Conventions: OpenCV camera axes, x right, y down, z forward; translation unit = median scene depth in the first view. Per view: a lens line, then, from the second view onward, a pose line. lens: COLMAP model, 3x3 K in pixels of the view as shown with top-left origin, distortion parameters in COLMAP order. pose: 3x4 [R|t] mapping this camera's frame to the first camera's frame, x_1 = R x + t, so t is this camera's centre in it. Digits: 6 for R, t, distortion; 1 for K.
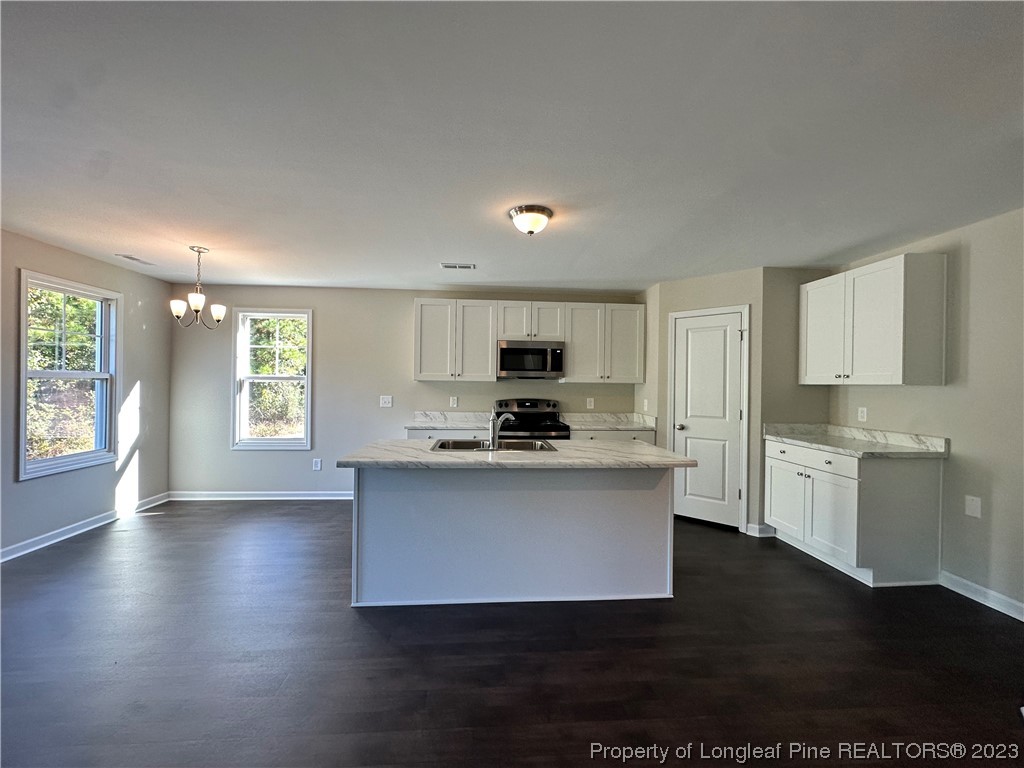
lens RADIAL K [[409.0, 0, 512.0], [0, 409.0, 384.0], [0, 0, 1]] dist [-0.003644, -0.000002]
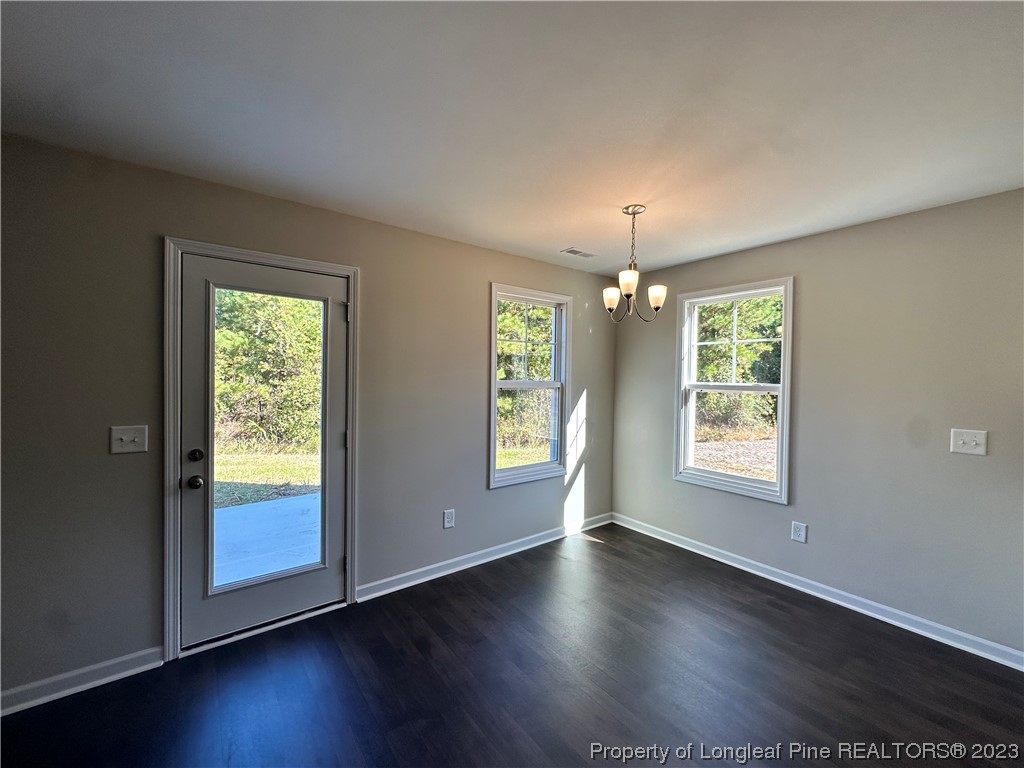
lens RADIAL K [[409.0, 0, 512.0], [0, 409.0, 384.0], [0, 0, 1]] dist [-0.003644, -0.000002]
pose [[0.547801, 0.011888, -0.836524, -0.232185], [-0.006780, 0.999929, 0.009771, -0.027749], [0.836581, 0.000320, 0.547843, 0.352341]]
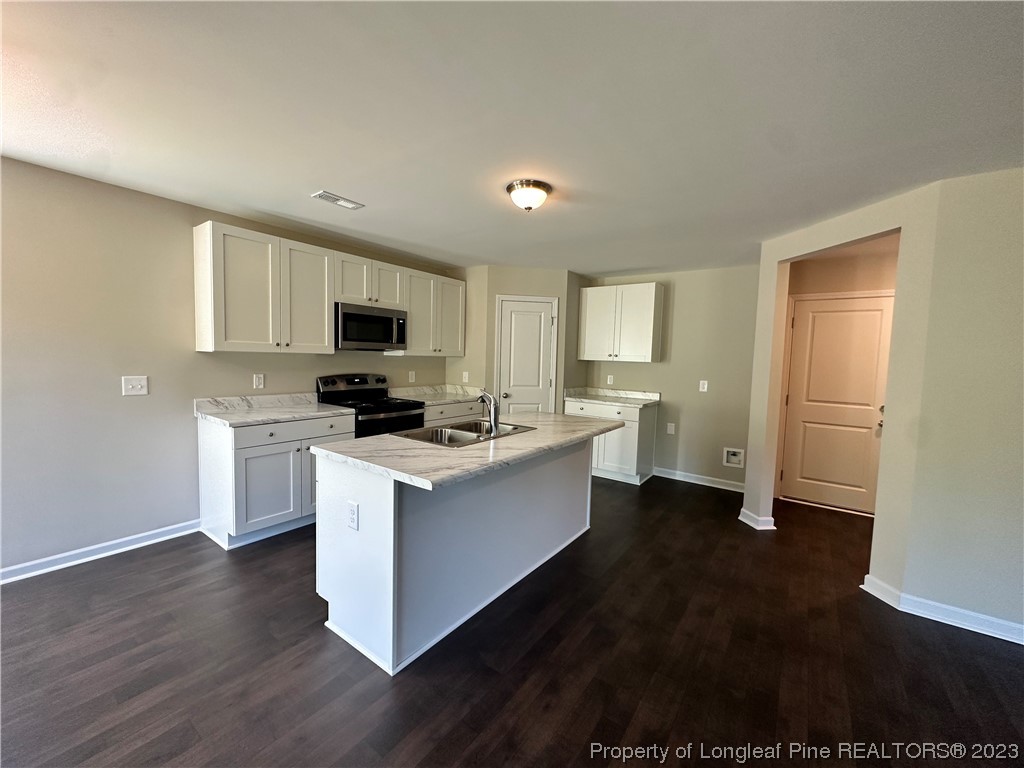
lens RADIAL K [[409.0, 0, 512.0], [0, 409.0, 384.0], [0, 0, 1]] dist [-0.003644, -0.000002]
pose [[0.644910, -0.047256, 0.762796, -0.458230], [-0.020970, 0.996617, 0.079470, -0.020051], [-0.763971, -0.067247, 0.641737, 0.238487]]
